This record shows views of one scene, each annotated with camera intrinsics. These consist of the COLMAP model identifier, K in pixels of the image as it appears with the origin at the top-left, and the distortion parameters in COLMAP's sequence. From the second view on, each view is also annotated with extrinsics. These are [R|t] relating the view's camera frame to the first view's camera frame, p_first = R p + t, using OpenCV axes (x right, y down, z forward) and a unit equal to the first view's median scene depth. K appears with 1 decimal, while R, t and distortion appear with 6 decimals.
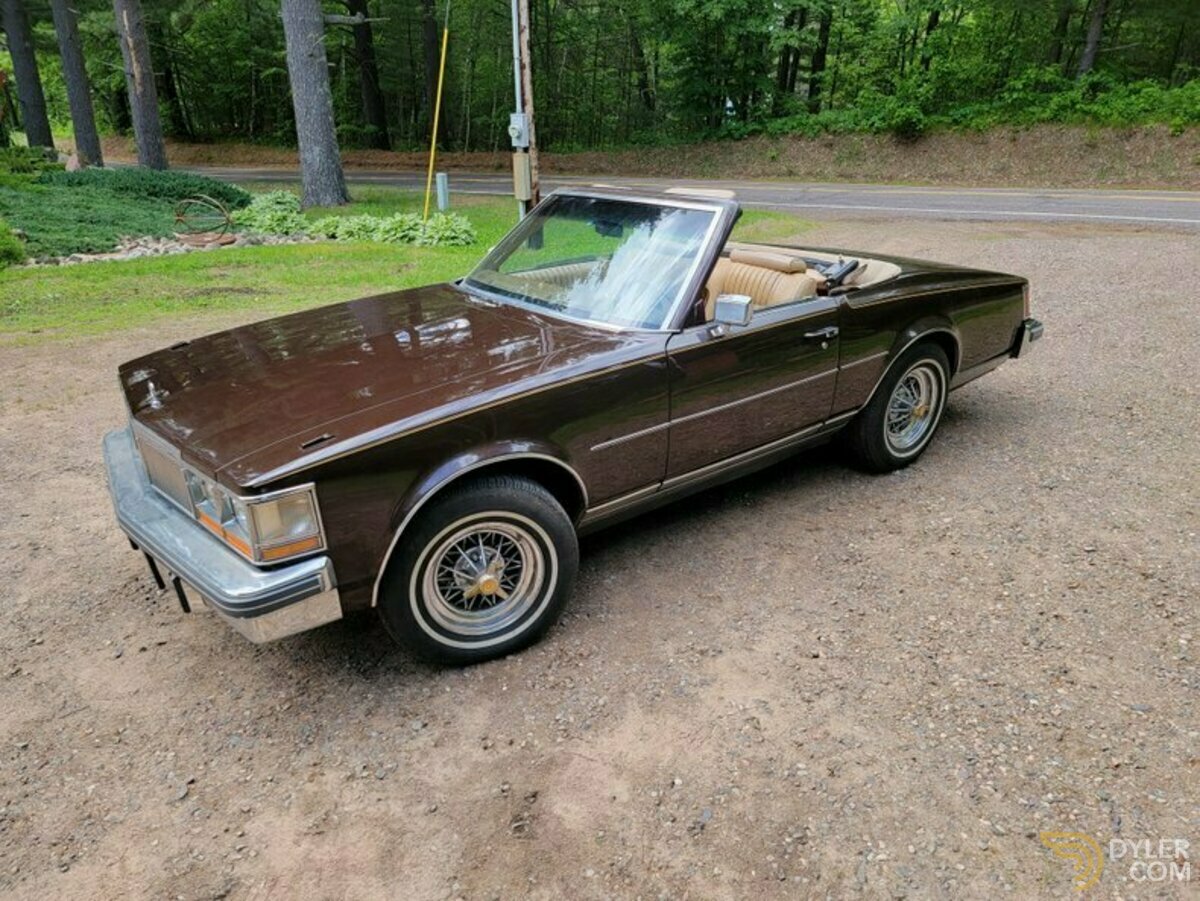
lens RADIAL K [[839.1, 0, 598.3], [0, 839.1, 461.1], [0, 0, 1]] dist [0.075146, -0.062282]
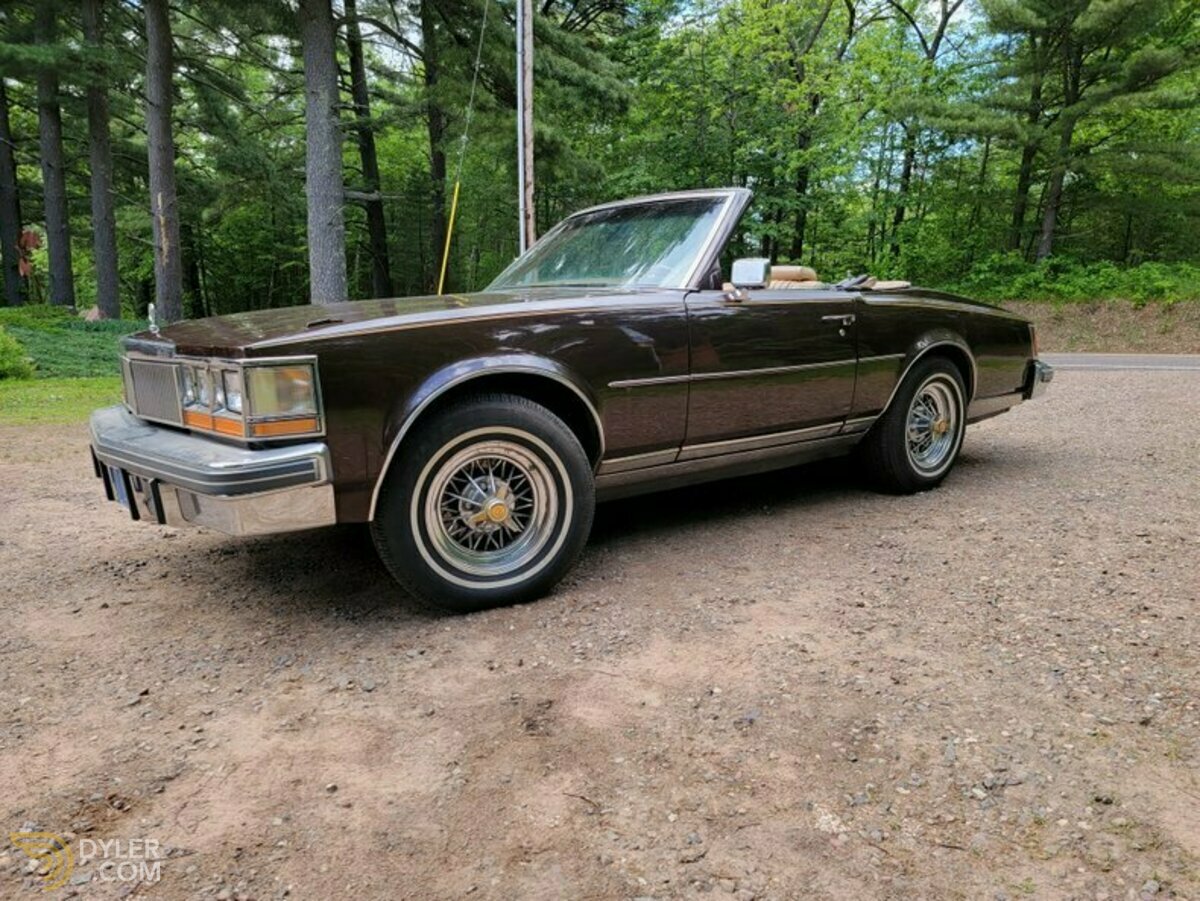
lens RADIAL K [[839.1, 0, 594.8], [0, 839.1, 454.0], [0, 0, 1]] dist [0.075146, -0.062282]
pose [[0.999962, 0.006480, 0.005876, -0.026362], [-0.004974, 0.973786, -0.227414, 0.249217], [-0.007196, 0.227376, 0.973780, 0.085760]]
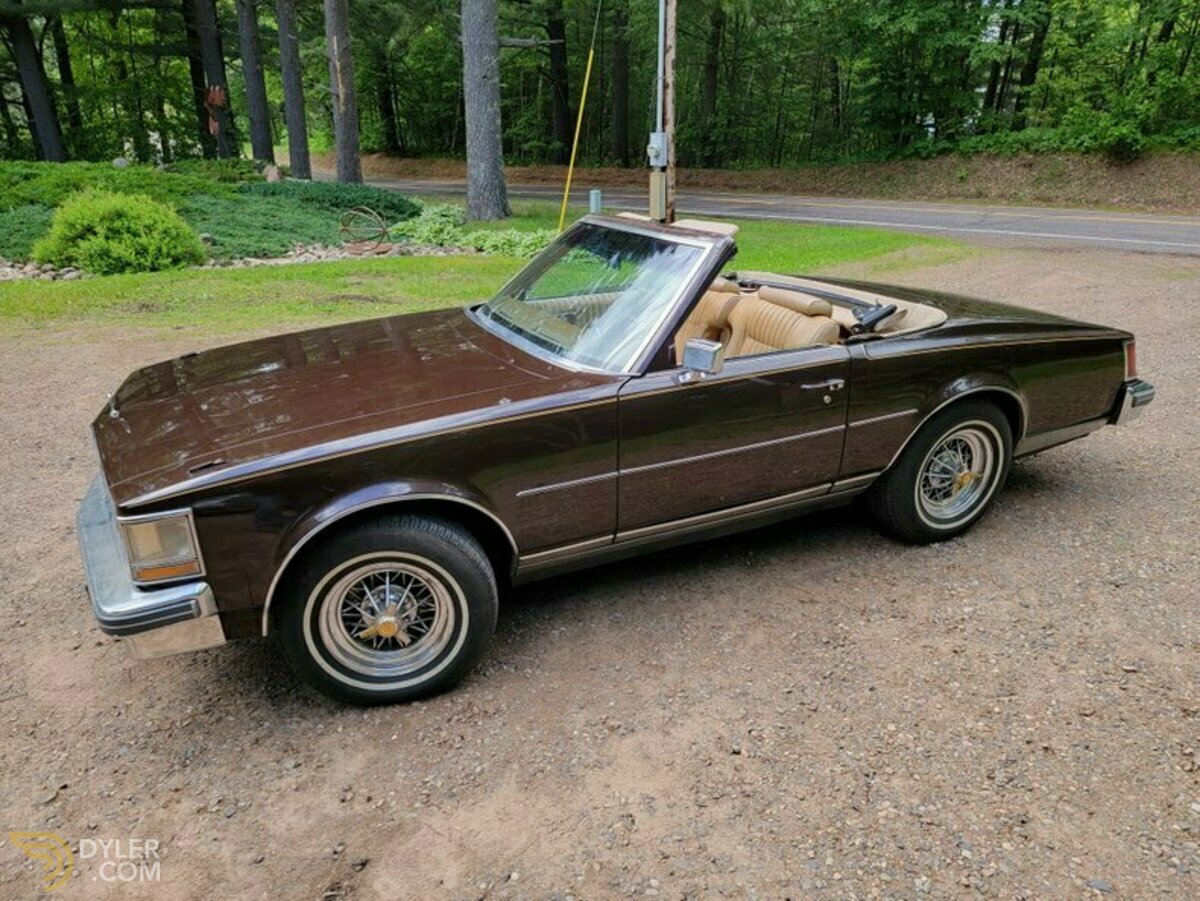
lens RADIAL K [[839.1, 0, 594.2], [0, 839.1, 457.1], [0, 0, 1]] dist [0.075146, -0.062282]
pose [[0.975065, 0.086077, -0.204547, 0.237869], [-0.090163, 0.995869, -0.010725, -0.048217], [0.202779, 0.028900, 0.978798, 0.083235]]
